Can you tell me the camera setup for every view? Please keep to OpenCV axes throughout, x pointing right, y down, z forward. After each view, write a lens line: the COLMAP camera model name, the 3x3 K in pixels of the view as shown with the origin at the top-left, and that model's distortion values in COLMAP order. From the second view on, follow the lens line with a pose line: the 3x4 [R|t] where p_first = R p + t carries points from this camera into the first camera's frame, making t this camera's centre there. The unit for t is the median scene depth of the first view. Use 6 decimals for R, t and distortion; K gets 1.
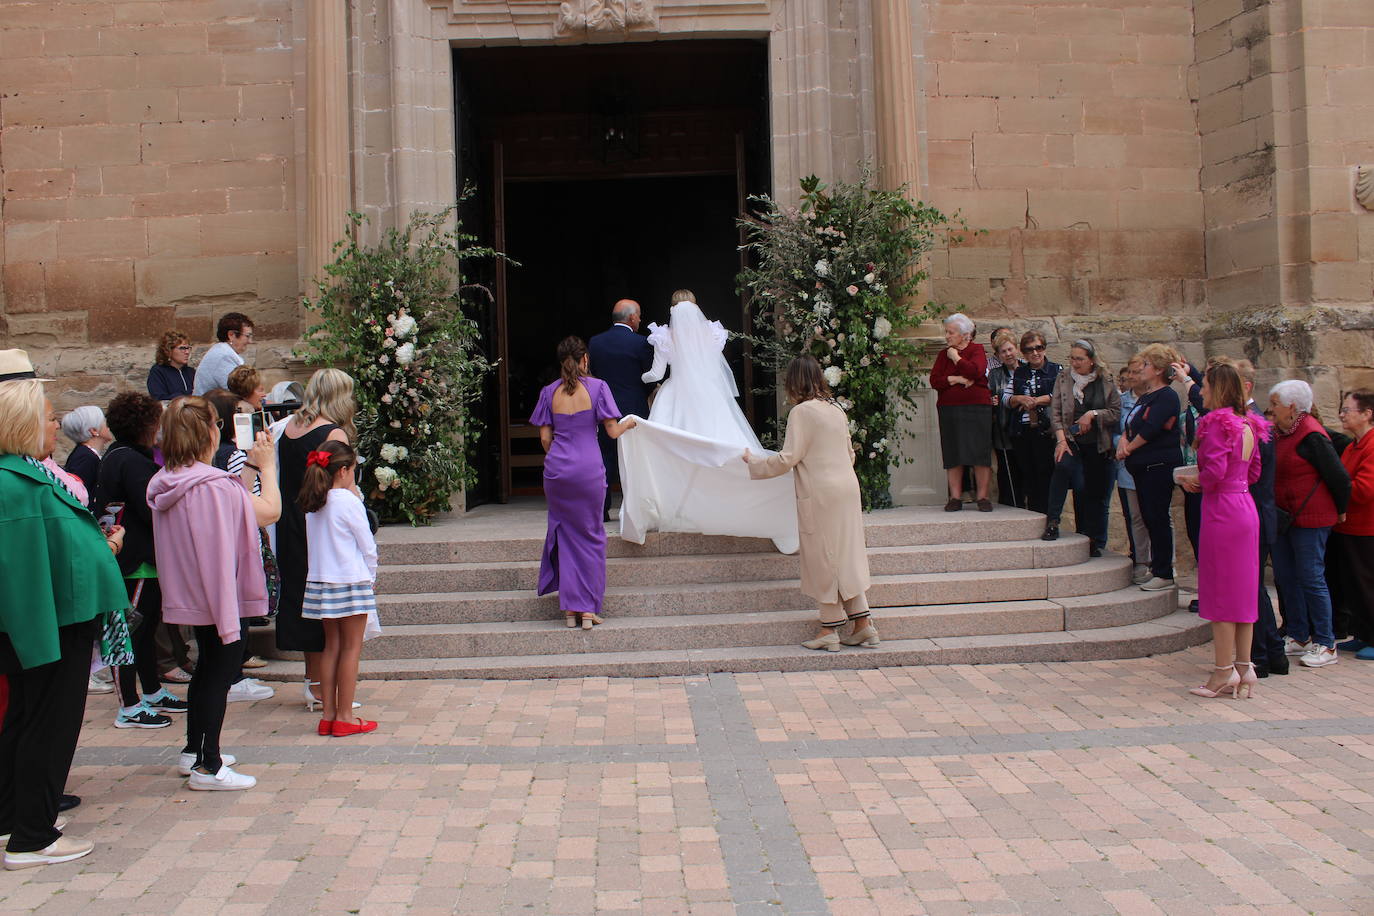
lens RADIAL K [[1133.0, 0, 679.1], [0, 1133.0, 448.8], [0, 0, 1]] dist [-0.166617, 0.145512]
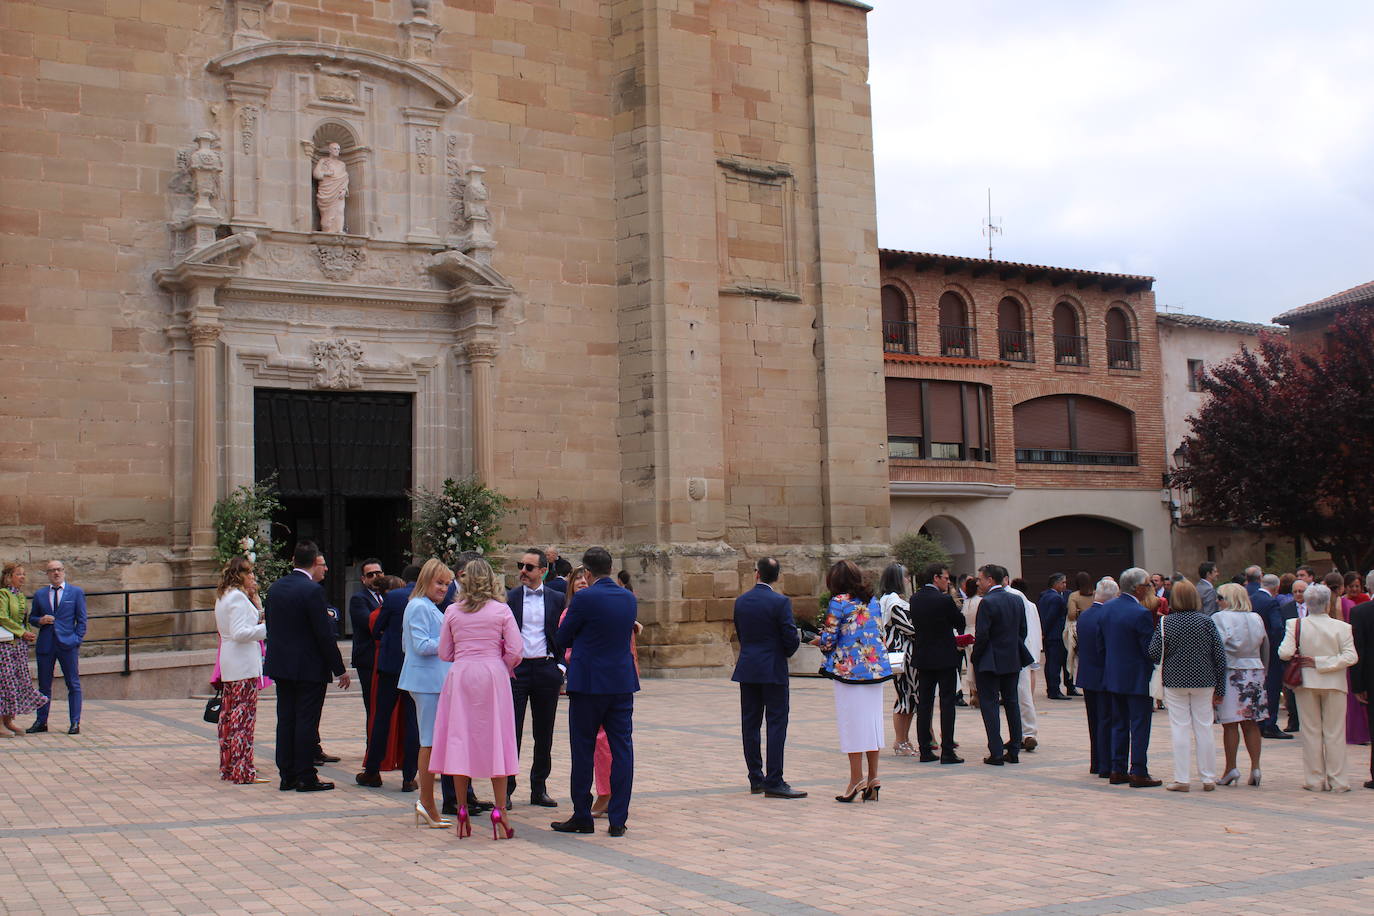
lens RADIAL K [[1632.1, 0, 687.0], [0, 1632.1, 458.0], [0, 0, 1]] dist [-0.021963, 0.040133]
pose [[0.878523, 0.053505, 0.474695, -0.921333], [0.003866, 0.992879, -0.119067, 0.082467], [-0.477685, 0.106439, 0.872060, -1.834548]]
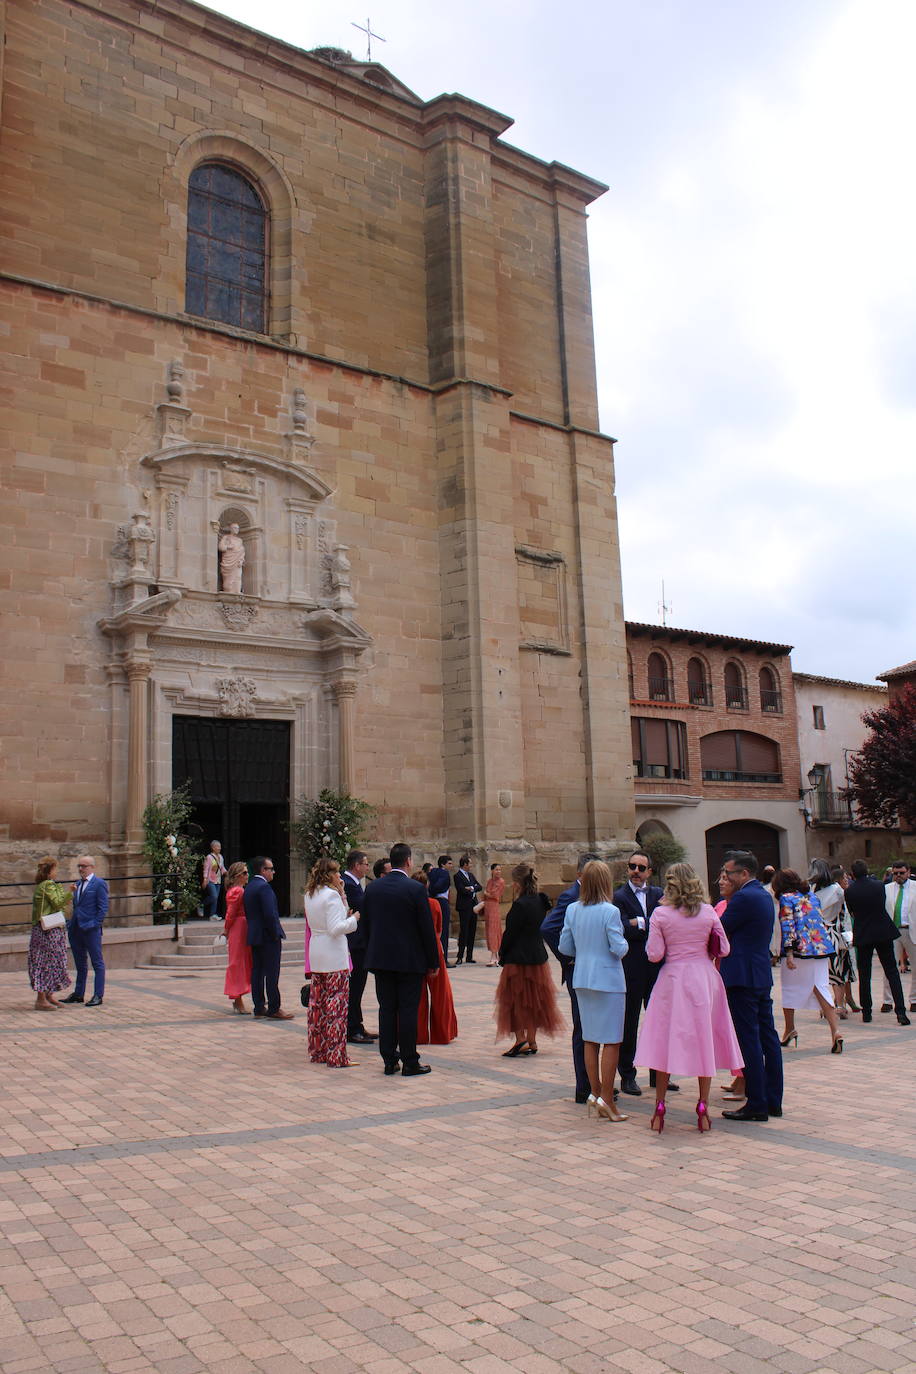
lens RADIAL K [[1156.6, 0, 458.9], [0, 1156.6, 703.3], [0, 0, 1]] dist [-0.095736, 0.008170]
pose [[0.831502, 0.094930, 0.547351, -1.098872], [0.007654, 0.983240, -0.182157, 0.054076], [-0.555470, 0.155654, 0.816839, -1.385802]]
